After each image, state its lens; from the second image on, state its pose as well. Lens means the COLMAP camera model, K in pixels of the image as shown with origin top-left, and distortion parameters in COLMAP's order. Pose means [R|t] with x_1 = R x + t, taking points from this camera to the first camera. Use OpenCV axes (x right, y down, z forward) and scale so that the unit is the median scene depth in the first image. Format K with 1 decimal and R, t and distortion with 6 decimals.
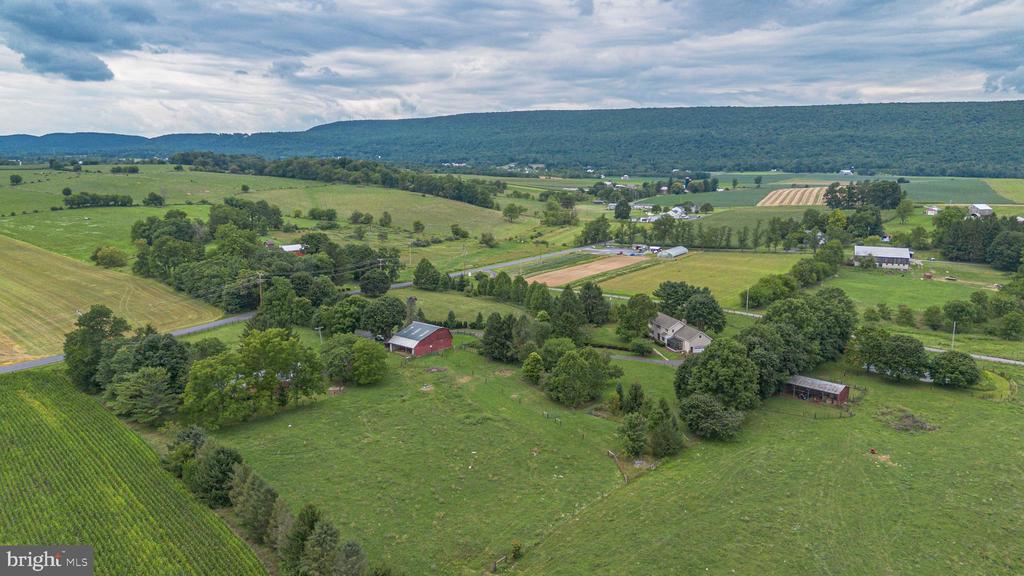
lens RADIAL K [[726.3, 0, 512.0], [0, 726.3, 288.0], [0, 0, 1]] dist [0.135392, -0.187163]
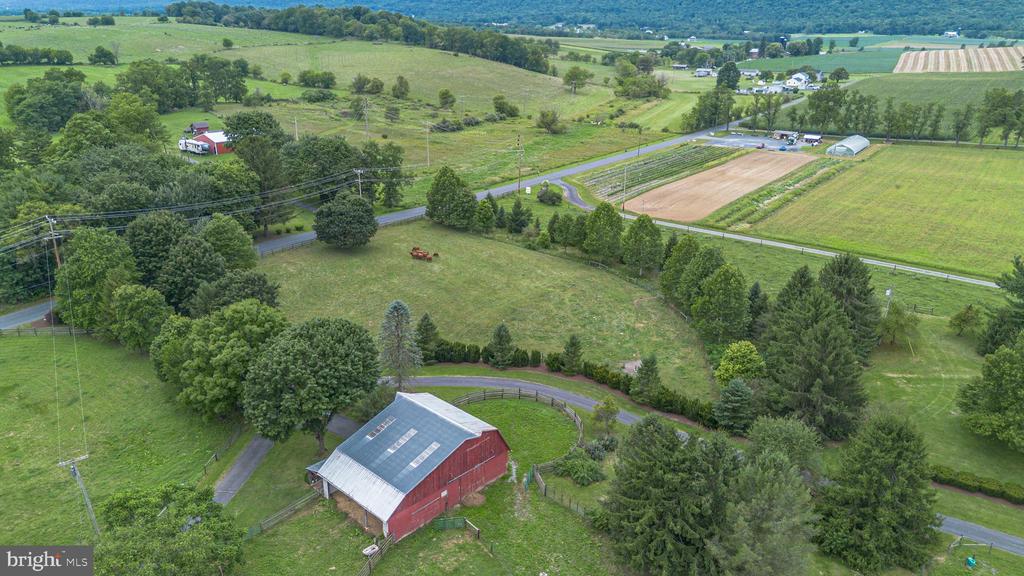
lens RADIAL K [[723.8, 0, 512.0], [0, 723.8, 288.0], [0, 0, 1]] dist [0.080312, -0.077076]
pose [[0.998515, 0.023843, -0.048976, -0.024060], [-0.015009, 0.984737, 0.173399, -0.024233], [0.052363, -0.172406, 0.983633, 0.249471]]
